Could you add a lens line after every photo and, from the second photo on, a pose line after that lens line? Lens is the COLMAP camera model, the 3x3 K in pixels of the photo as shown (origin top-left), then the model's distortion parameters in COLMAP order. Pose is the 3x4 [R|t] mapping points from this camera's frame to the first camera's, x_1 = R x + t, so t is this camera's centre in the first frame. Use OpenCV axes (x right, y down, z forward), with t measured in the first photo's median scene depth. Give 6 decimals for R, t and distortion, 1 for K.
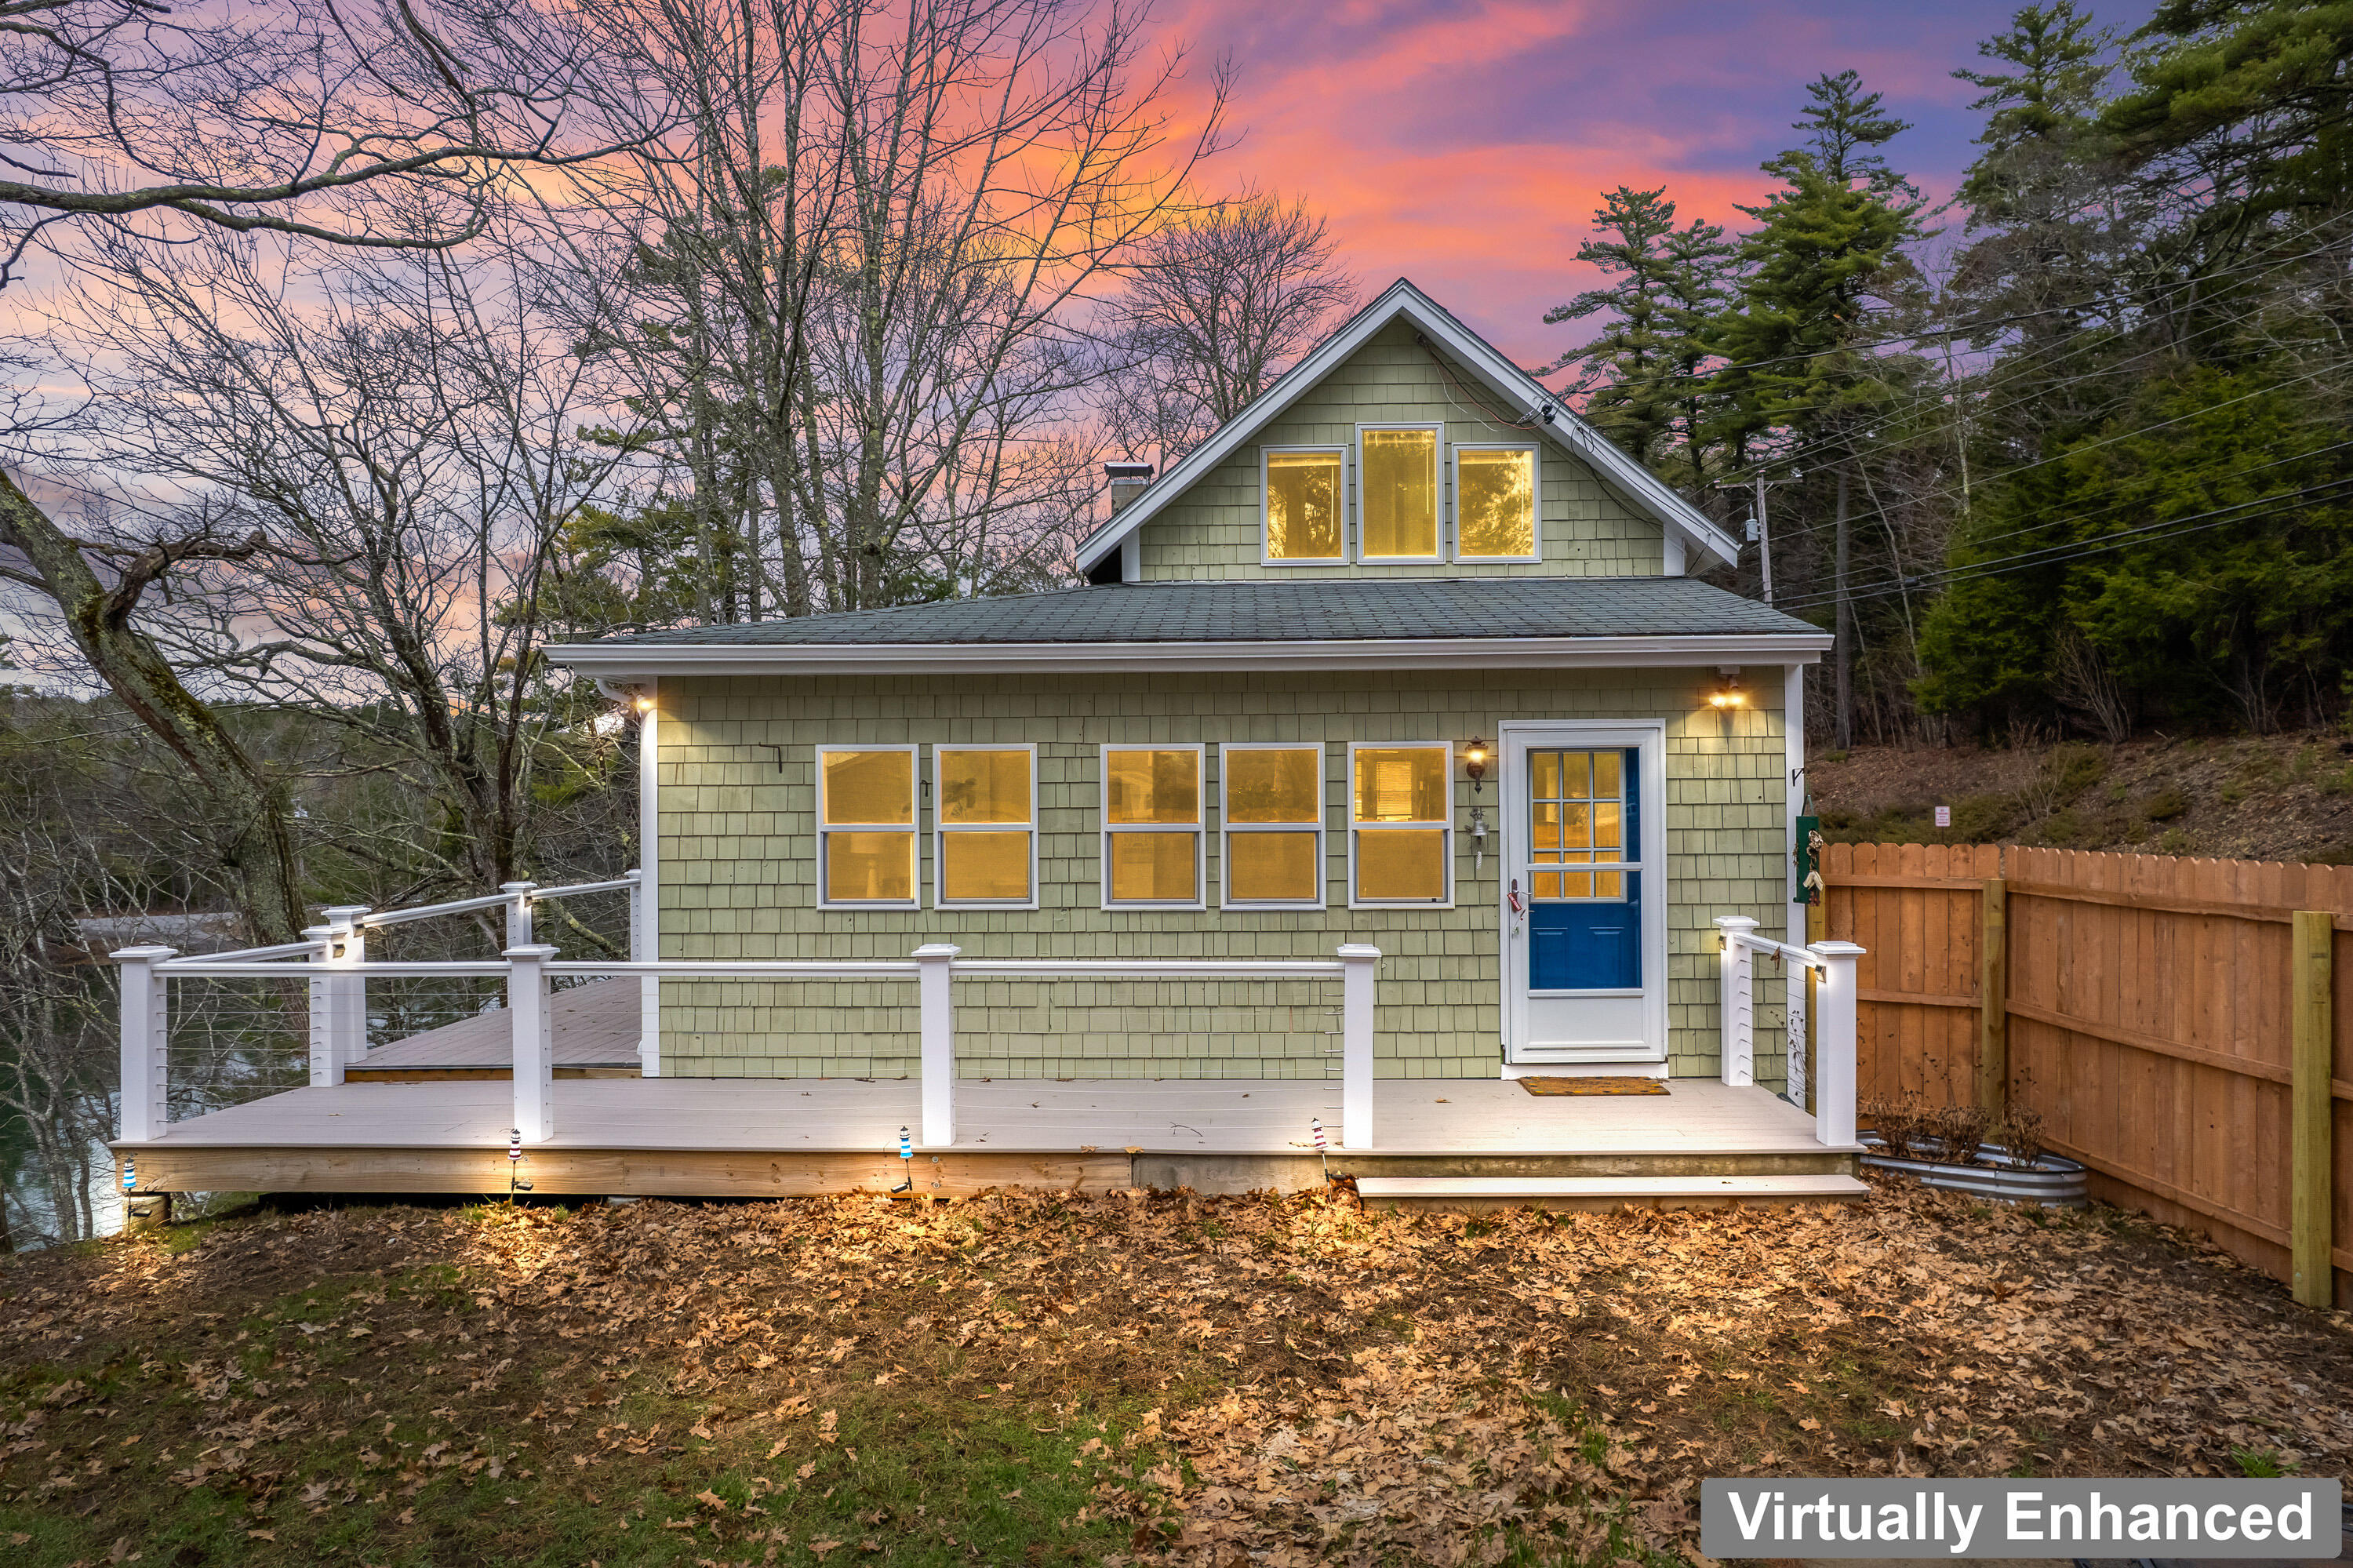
lens RADIAL K [[1515.1, 0, 1181.9], [0, 1515.1, 794.6], [0, 0, 1]] dist [-0.072524, 0.067411]
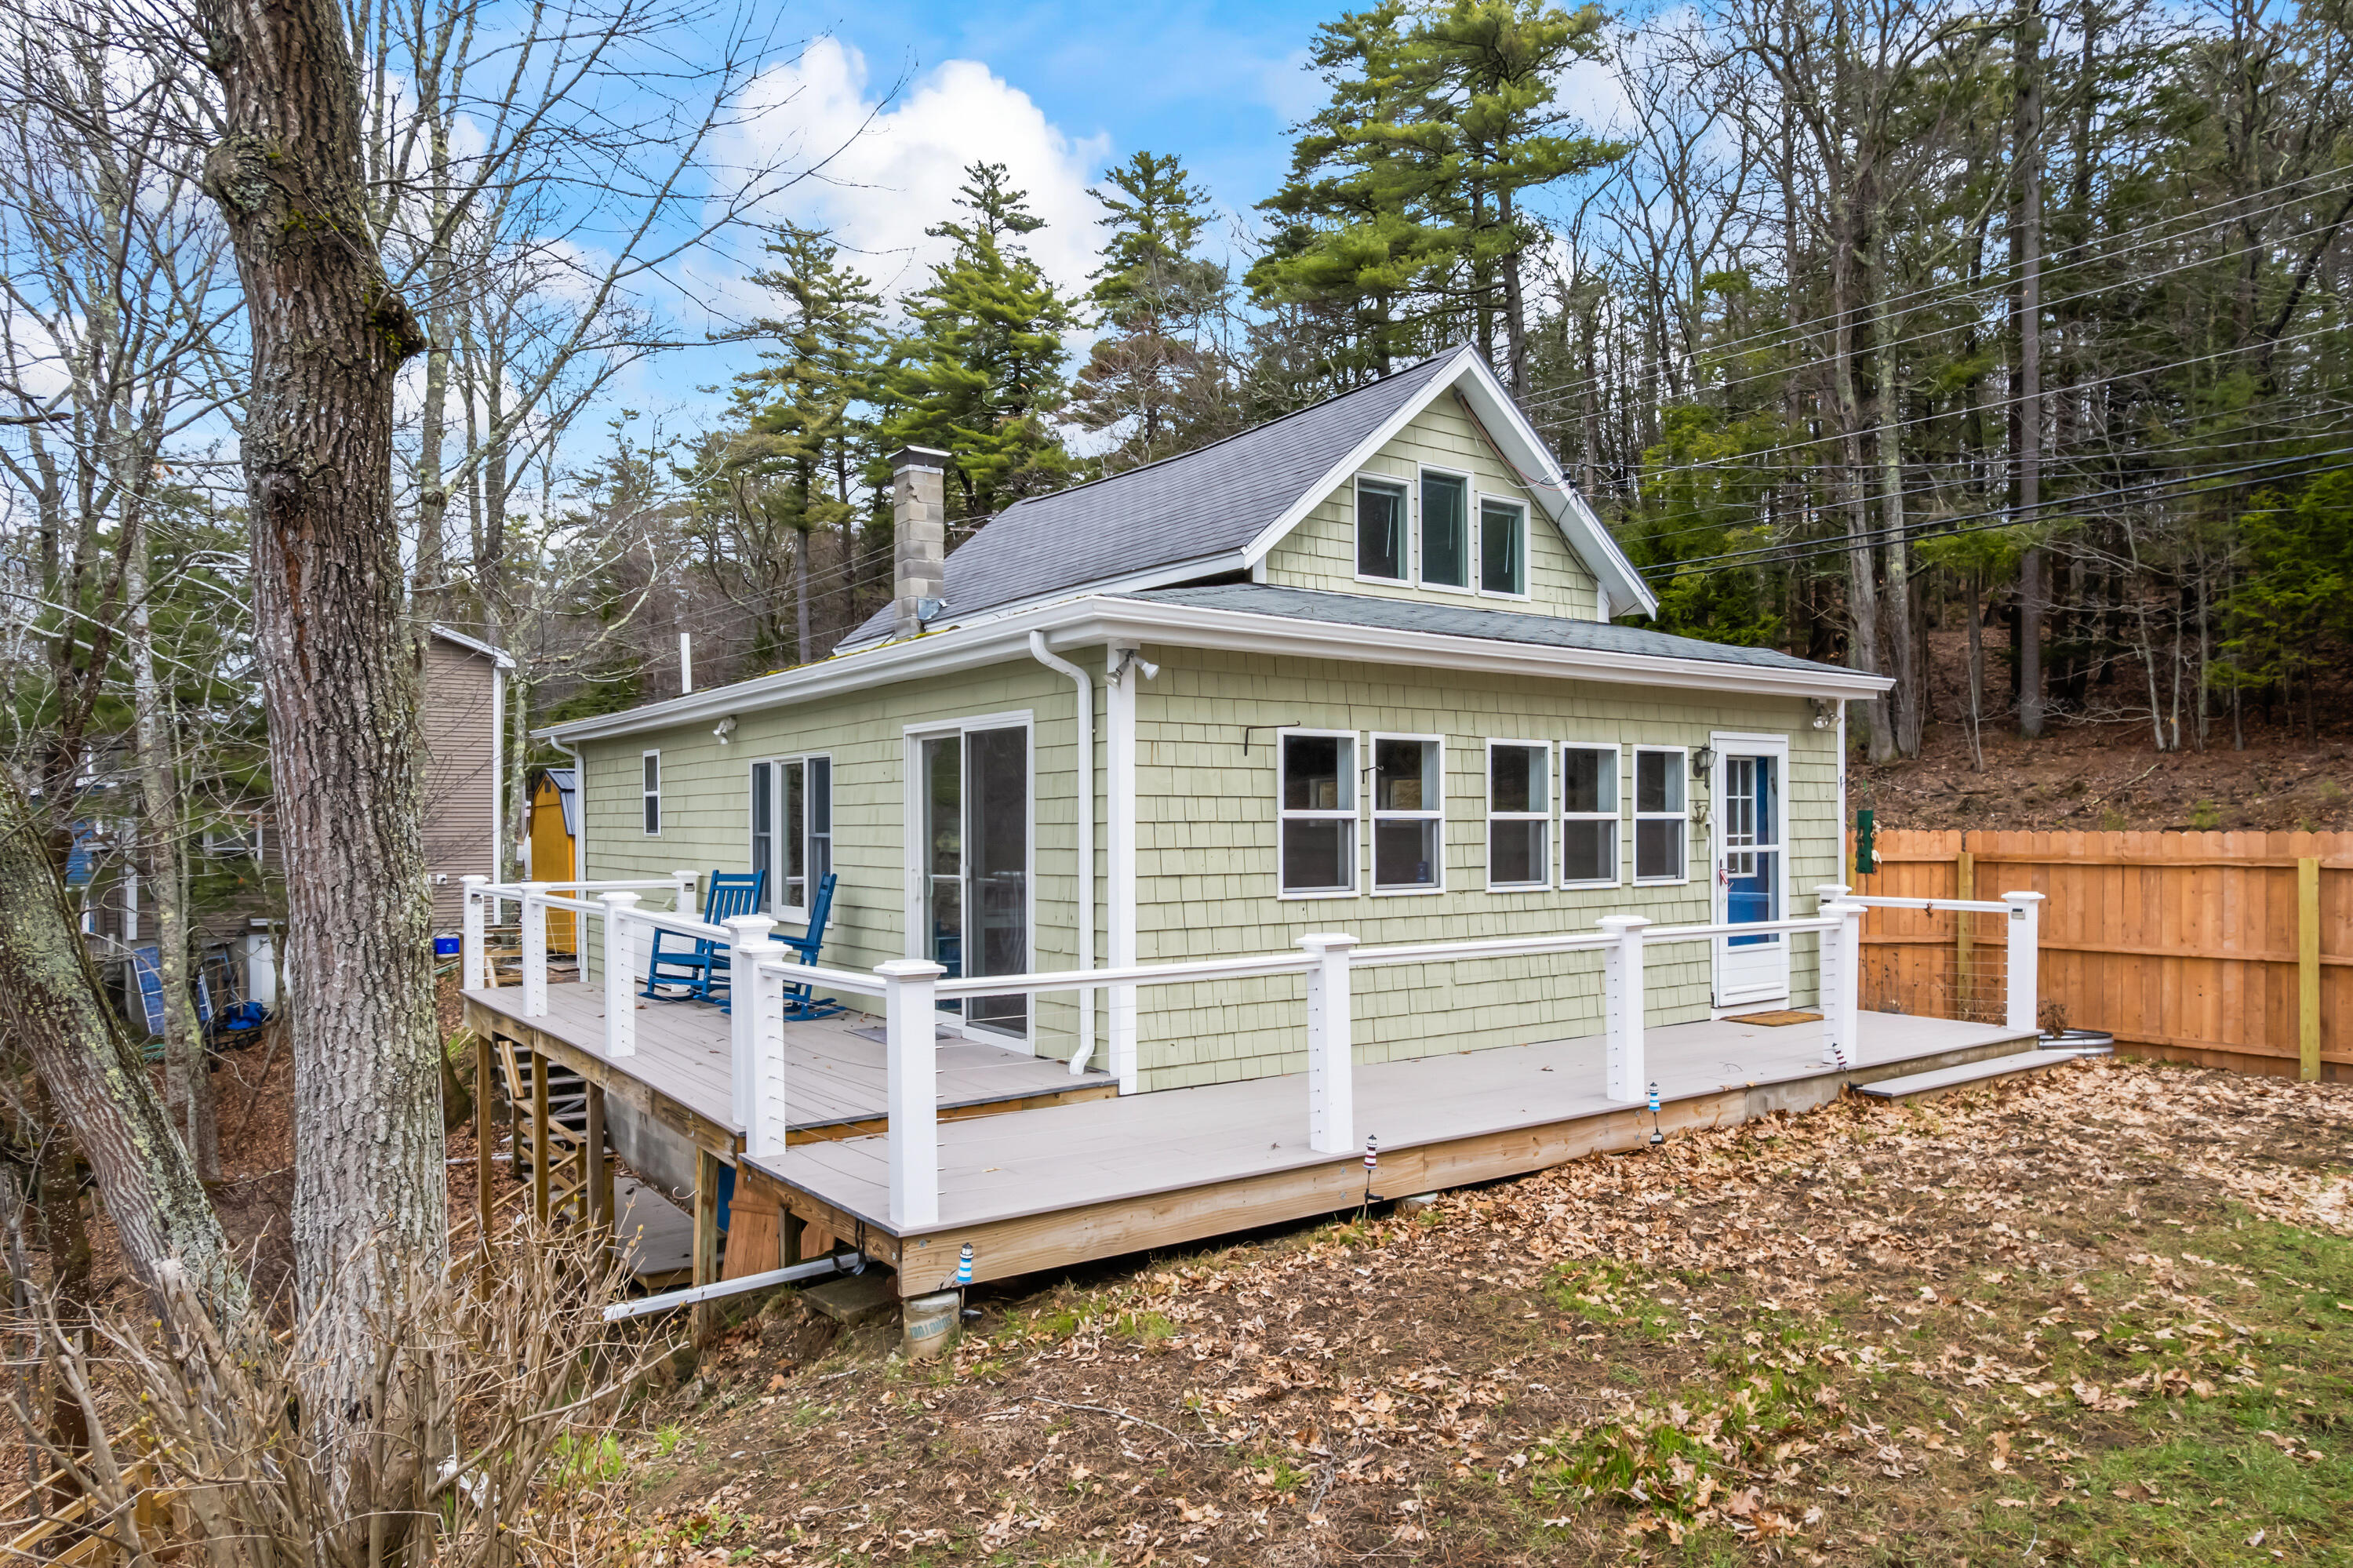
lens RADIAL K [[1505.4, 0, 1174.0], [0, 1505.4, 828.0], [0, 0, 1]] dist [-0.038677, 0.003859]
pose [[0.800819, 0.001685, 0.598904, -0.845804], [-0.003258, 0.999994, 0.001543, 0.028903], [-0.598897, -0.003187, 0.800820, 0.267491]]
